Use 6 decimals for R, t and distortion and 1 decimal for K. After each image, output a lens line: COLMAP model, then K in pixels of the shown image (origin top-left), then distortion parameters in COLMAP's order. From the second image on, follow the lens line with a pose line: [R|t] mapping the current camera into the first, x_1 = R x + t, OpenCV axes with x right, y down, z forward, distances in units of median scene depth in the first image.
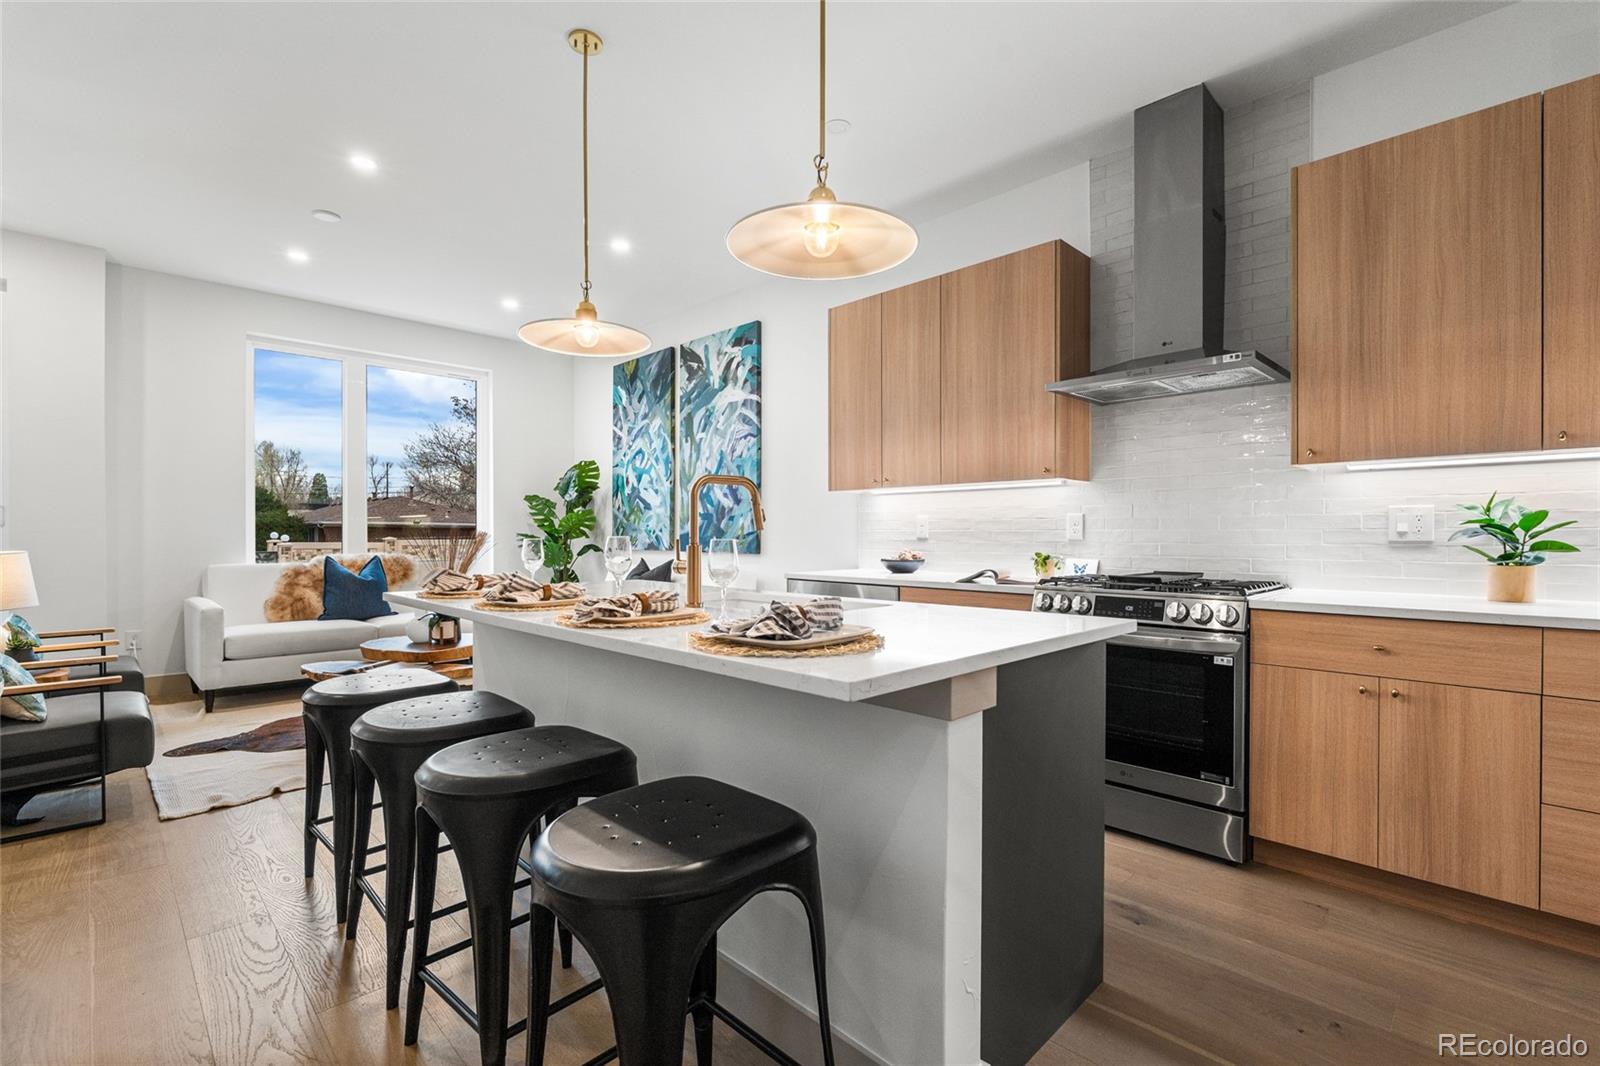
lens RADIAL K [[710.8, 0, 802.2], [0, 710.8, 541.9], [0, 0, 1]] dist [-0.003499, 0.000102]
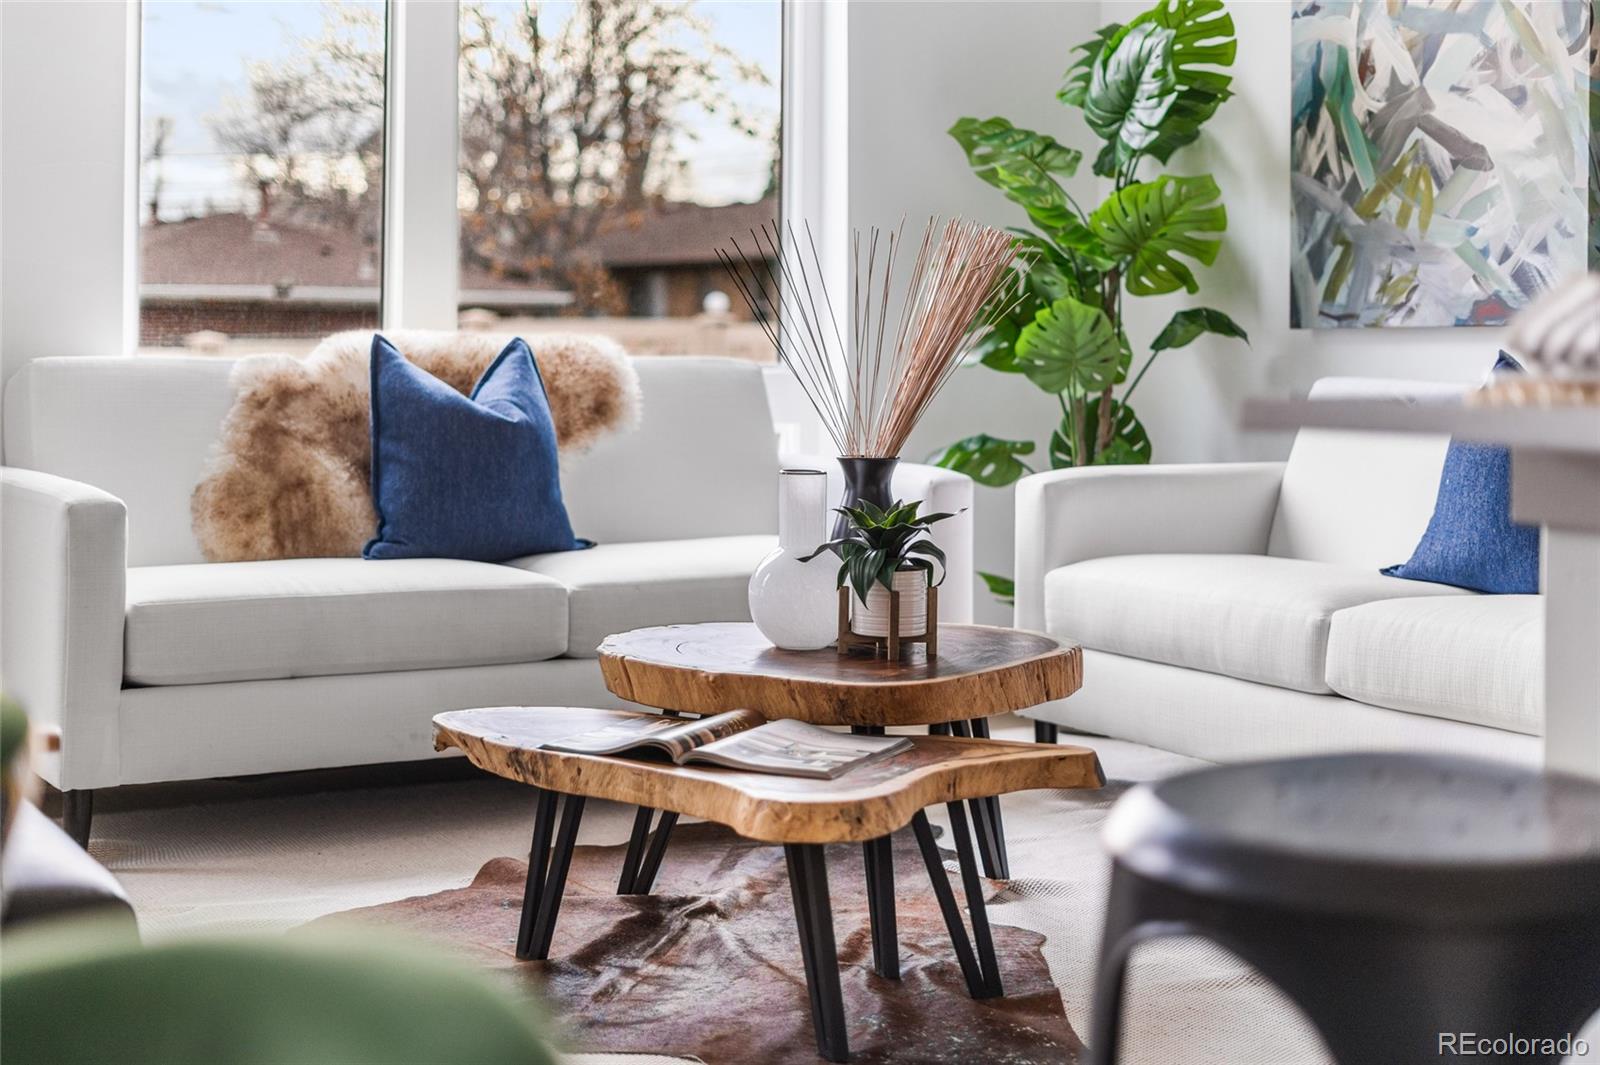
lens RADIAL K [[2385.6, 0, 844.7], [0, 2385.6, 299.4], [0, 0, 1]] dist [-0.028351, 0.000000]
pose [[0.970857, 0.000509, -0.239659, -0.268036], [-0.007390, 0.999586, -0.027815, 0.031809], [0.239546, 0.028775, 0.970459, 0.129851]]
